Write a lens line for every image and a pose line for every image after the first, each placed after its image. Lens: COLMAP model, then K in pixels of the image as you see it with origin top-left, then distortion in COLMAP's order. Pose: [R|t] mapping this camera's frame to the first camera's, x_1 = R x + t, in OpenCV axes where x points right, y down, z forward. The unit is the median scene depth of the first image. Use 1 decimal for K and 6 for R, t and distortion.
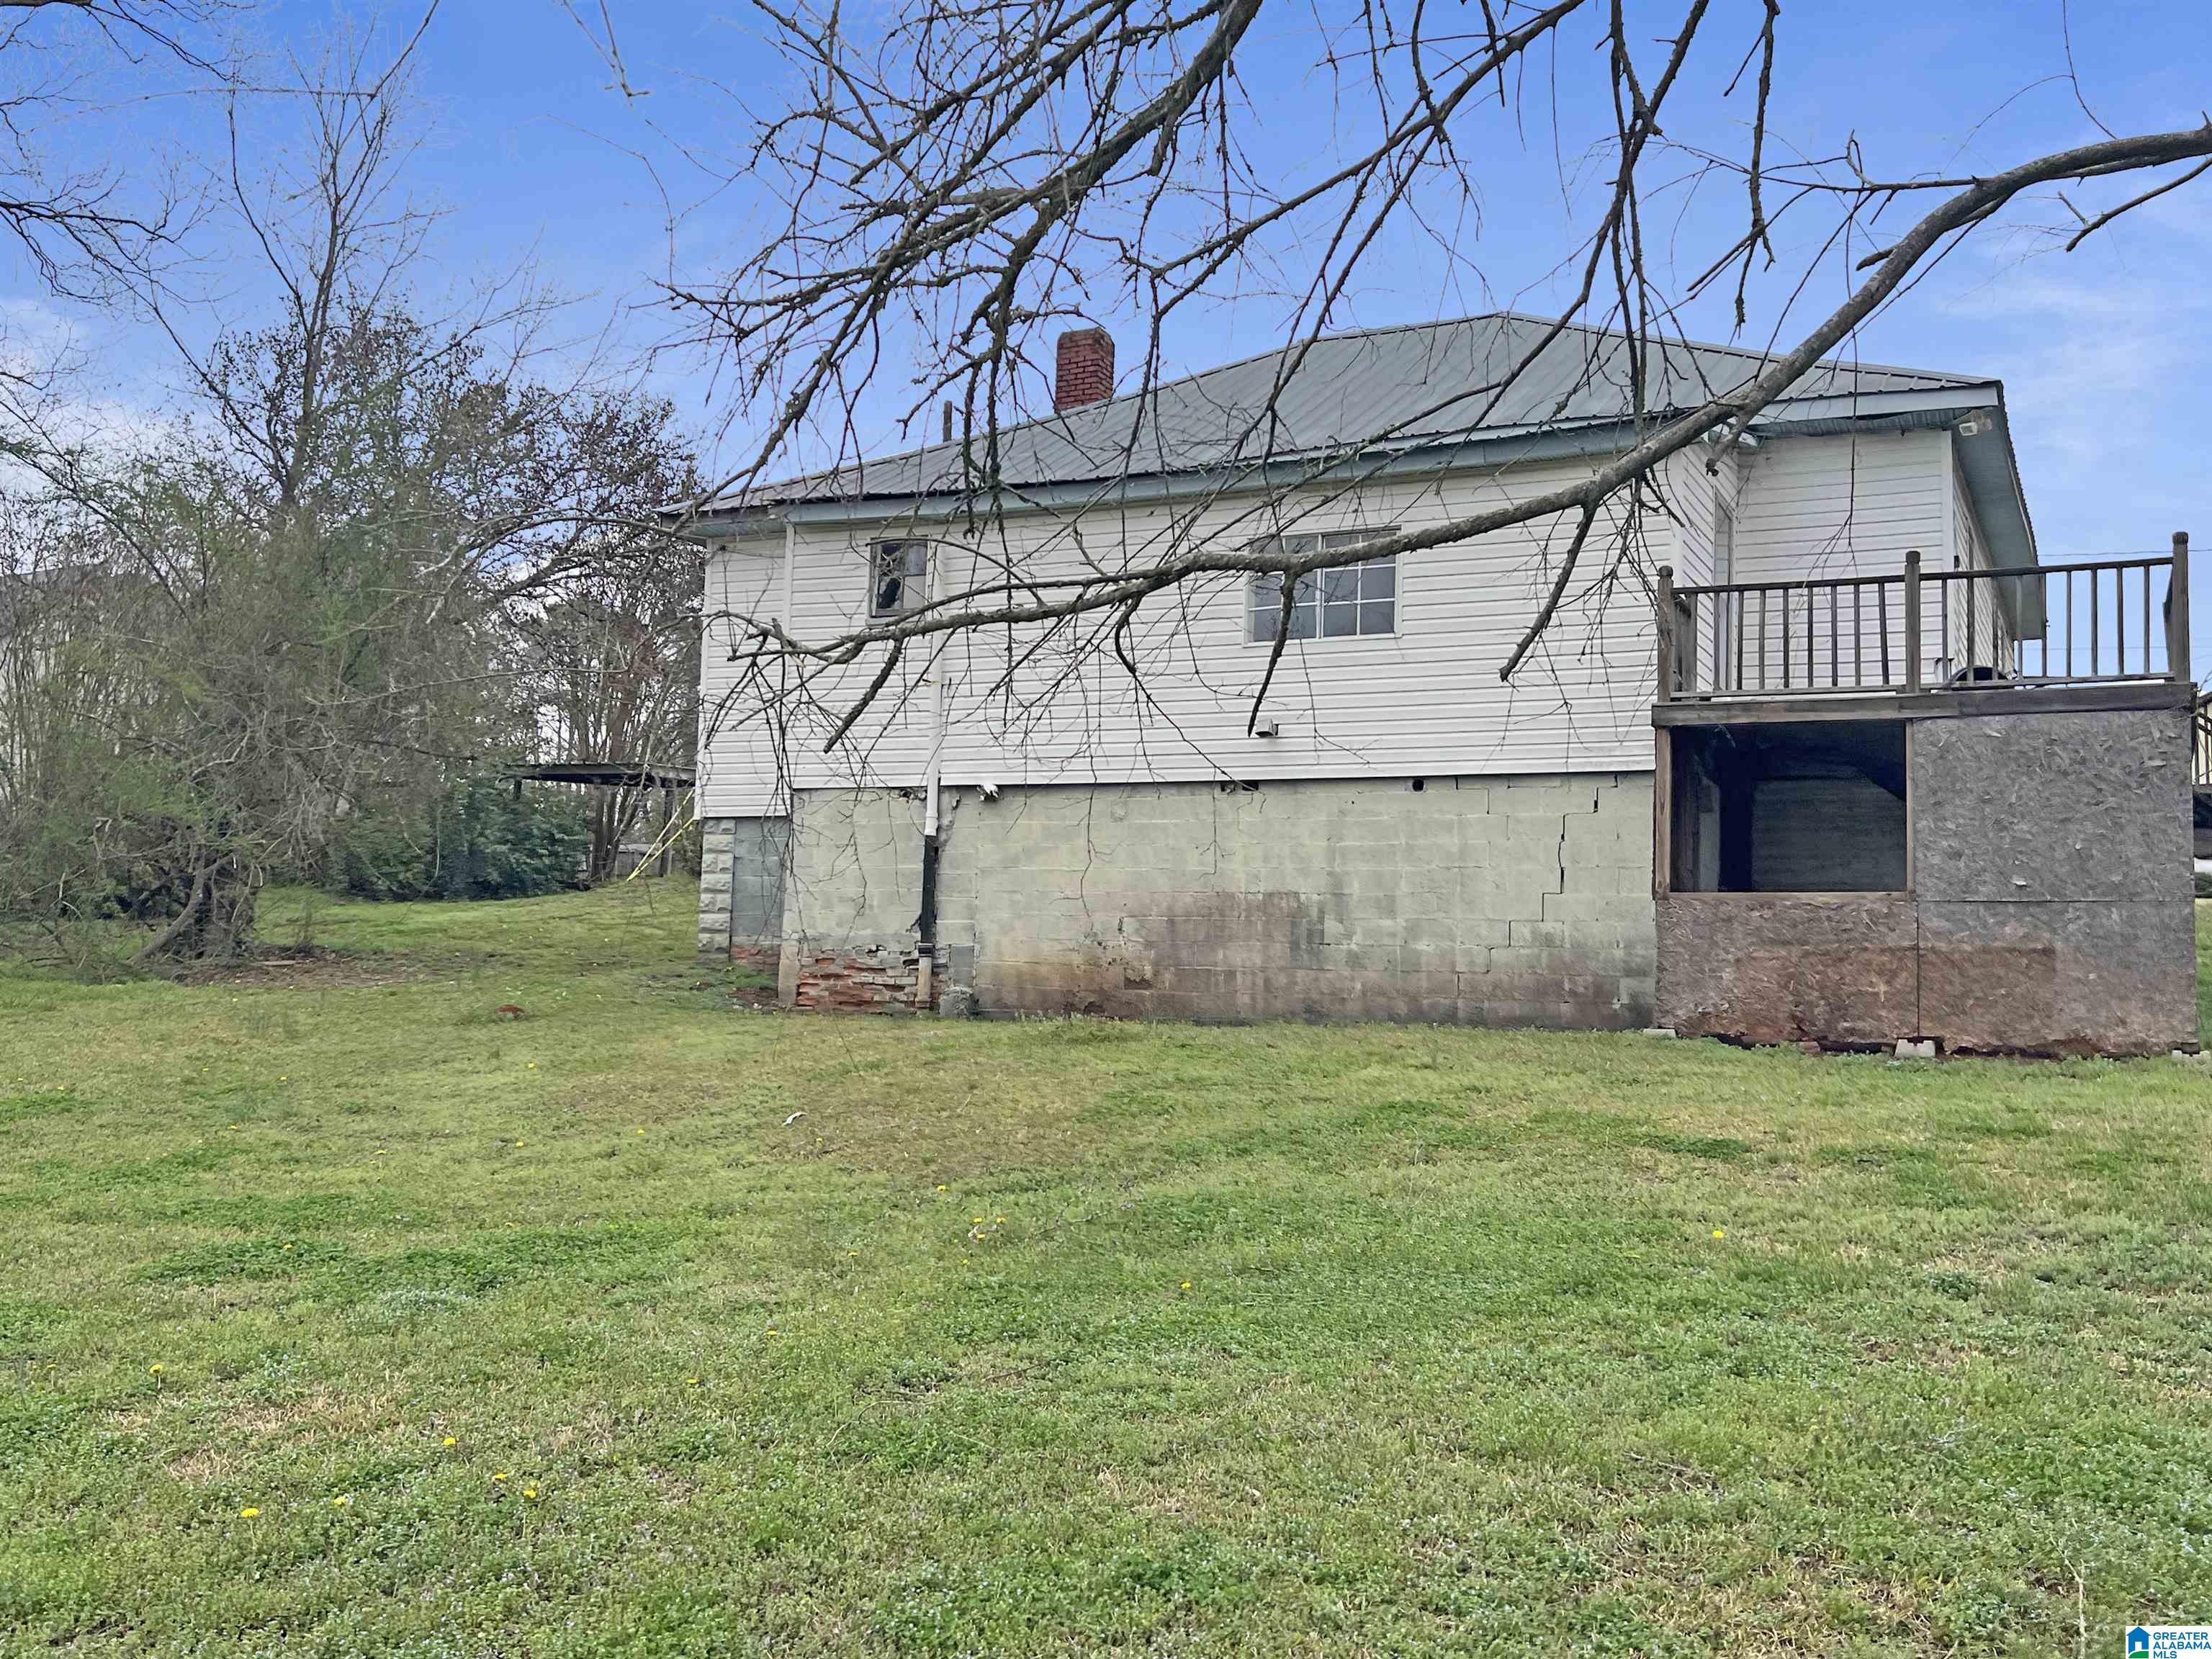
lens RADIAL K [[2056.0, 0, 1094.5], [0, 2056.0, 812.8], [0, 0, 1]] dist [0.139067, -0.368173]
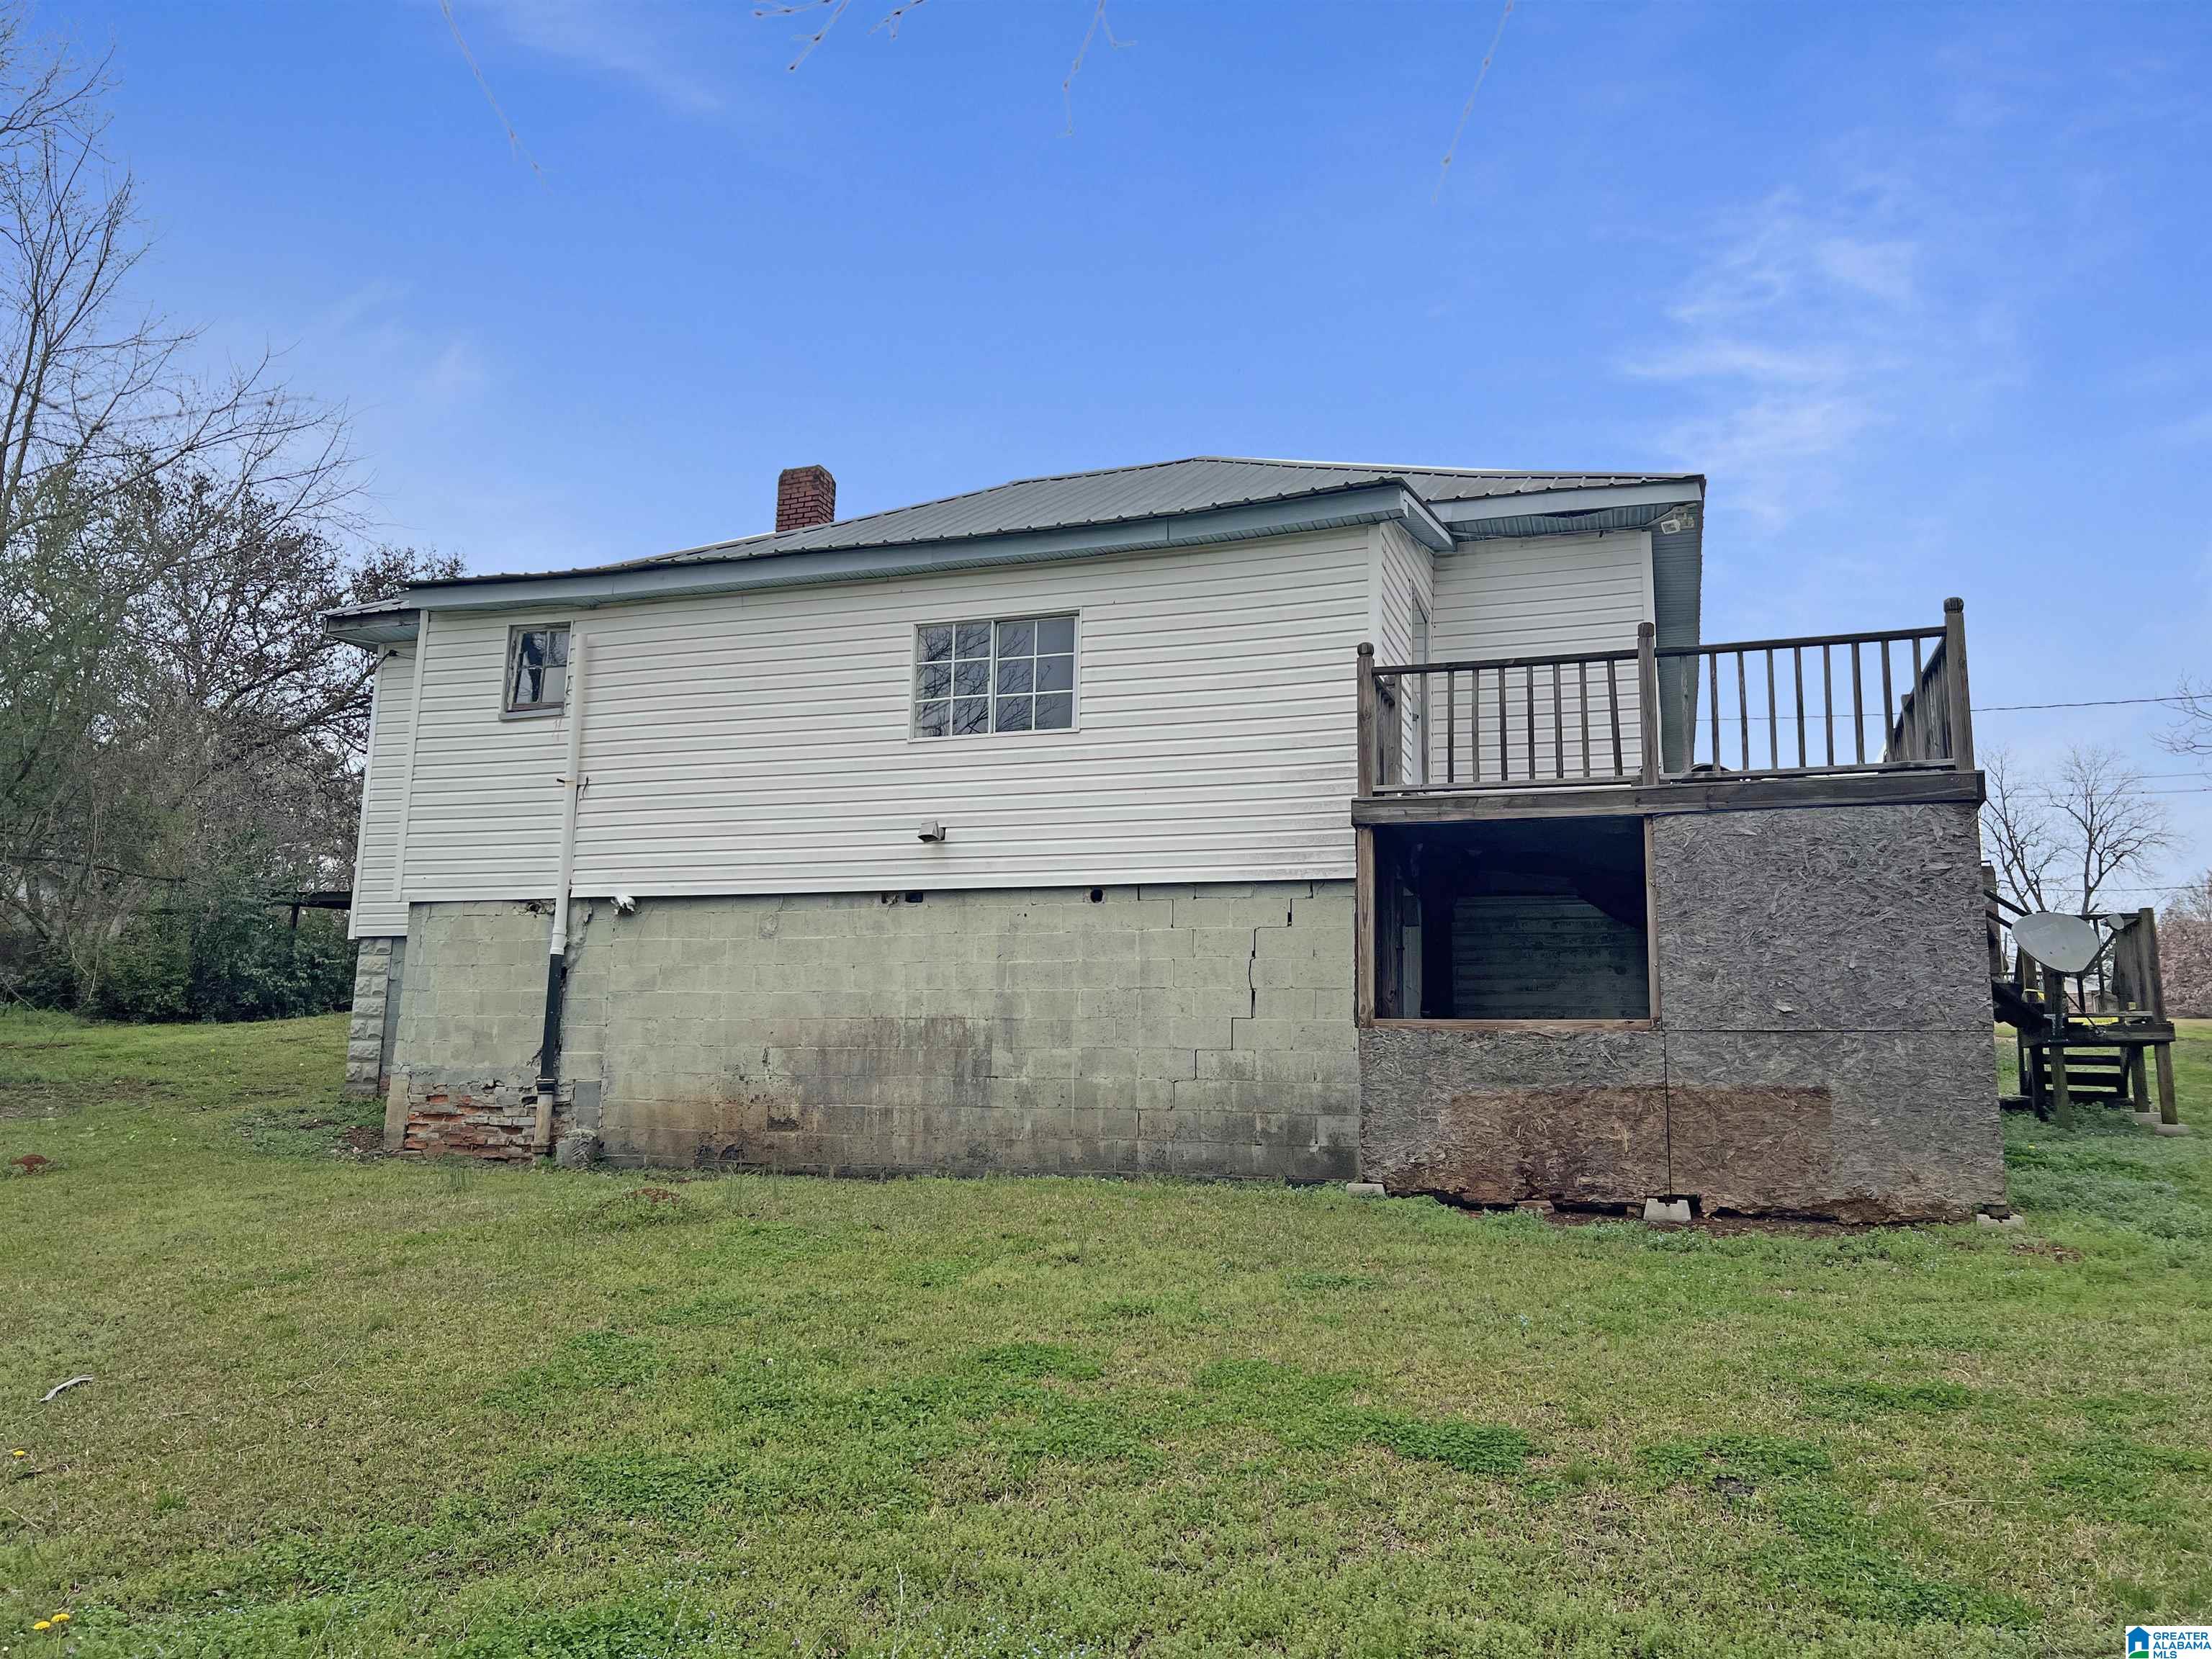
lens RADIAL K [[1662.7, 0, 1100.4], [0, 1662.7, 834.0], [0, 0, 1]] dist [0.117218, -0.212186]
pose [[0.992306, 0.010018, 0.123401, 0.074612], [-0.002016, 0.997896, -0.064799, 0.006840], [-0.123791, 0.064052, 0.990239, 0.306845]]
